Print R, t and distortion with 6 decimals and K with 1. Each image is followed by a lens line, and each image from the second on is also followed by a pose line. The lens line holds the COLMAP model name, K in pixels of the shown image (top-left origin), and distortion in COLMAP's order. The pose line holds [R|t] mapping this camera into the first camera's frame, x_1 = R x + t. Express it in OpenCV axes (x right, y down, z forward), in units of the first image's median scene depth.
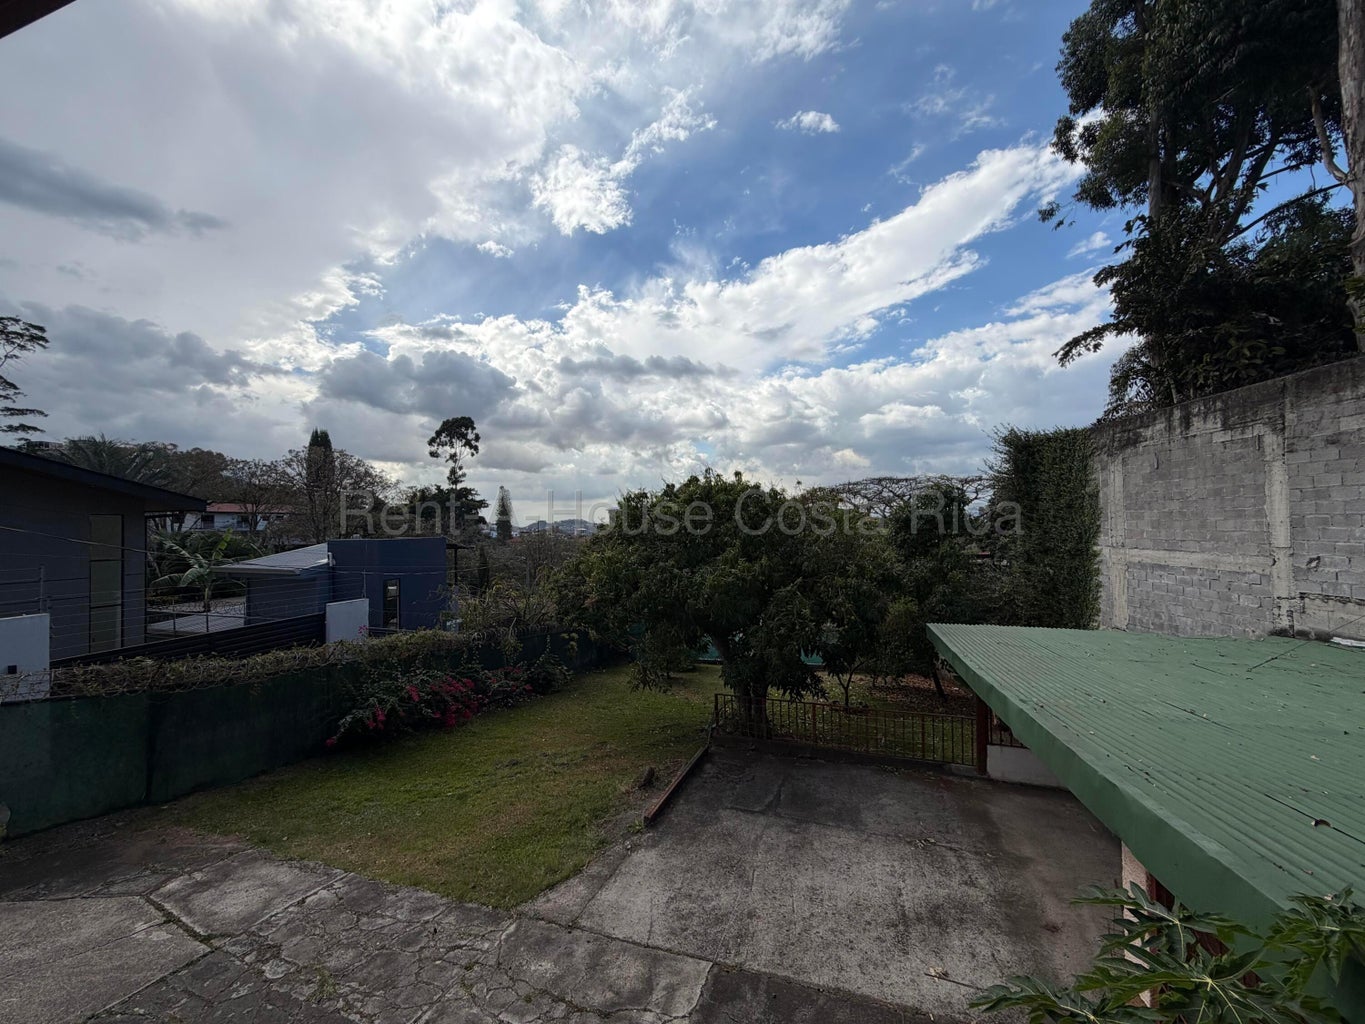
lens RADIAL K [[469.5, 0, 689.9], [0, 469.5, 505.0], [0, 0, 1]] dist [-0.001421, -0.000021]
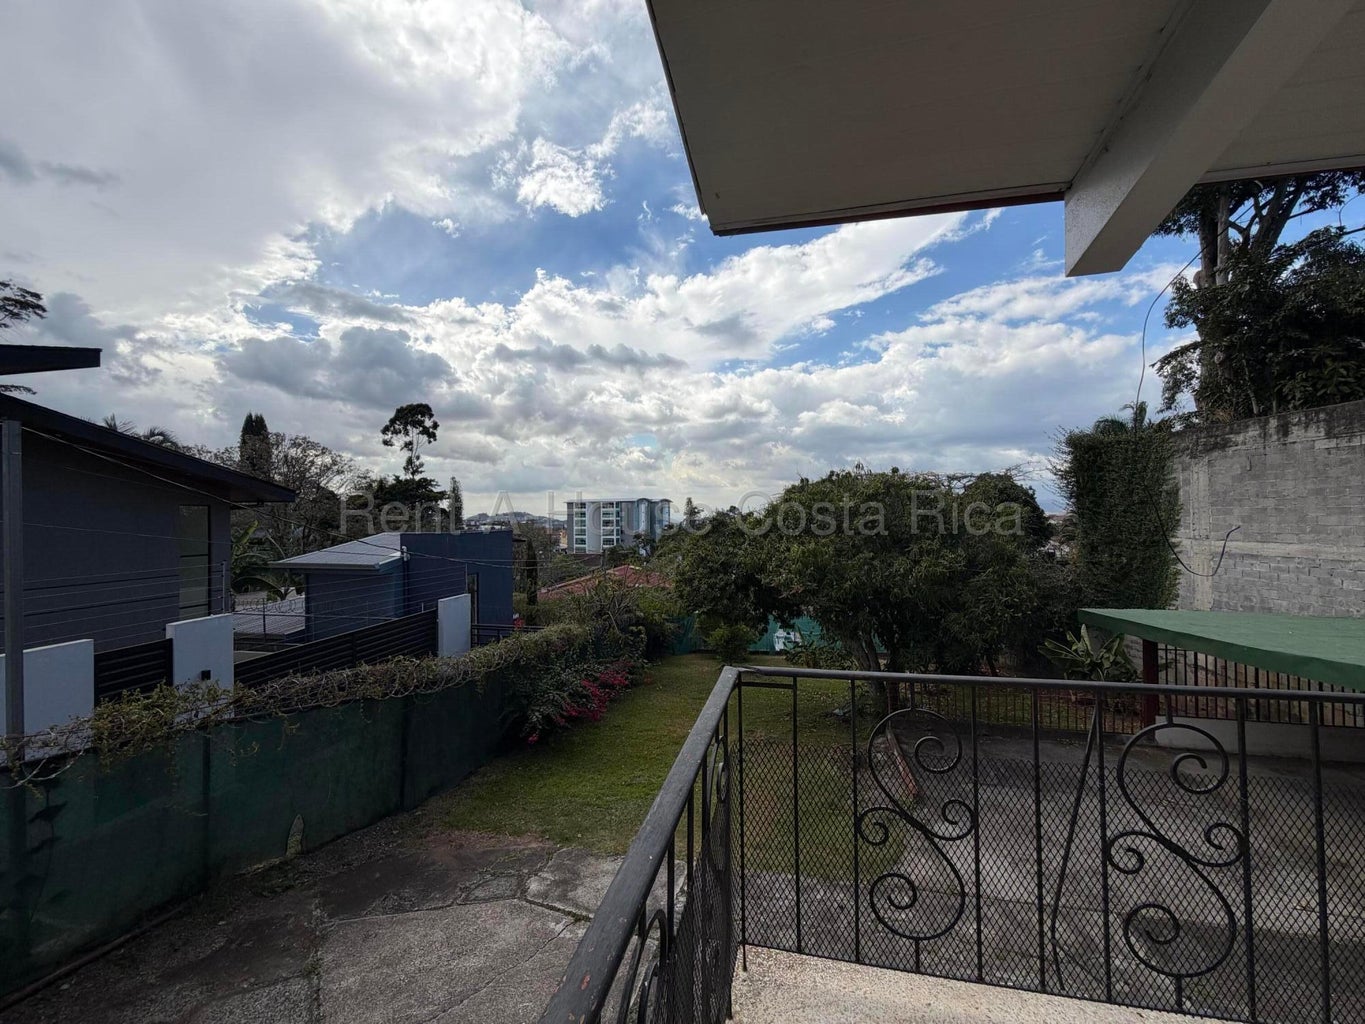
lens RADIAL K [[469.5, 0, 689.9], [0, 469.5, 505.0], [0, 0, 1]] dist [-0.001421, -0.000021]
pose [[0.994880, 0.006090, 0.100877, -0.335364], [-0.007526, 0.999876, 0.013860, 0.000887], [-0.100780, -0.014549, 0.994802, 0.002552]]
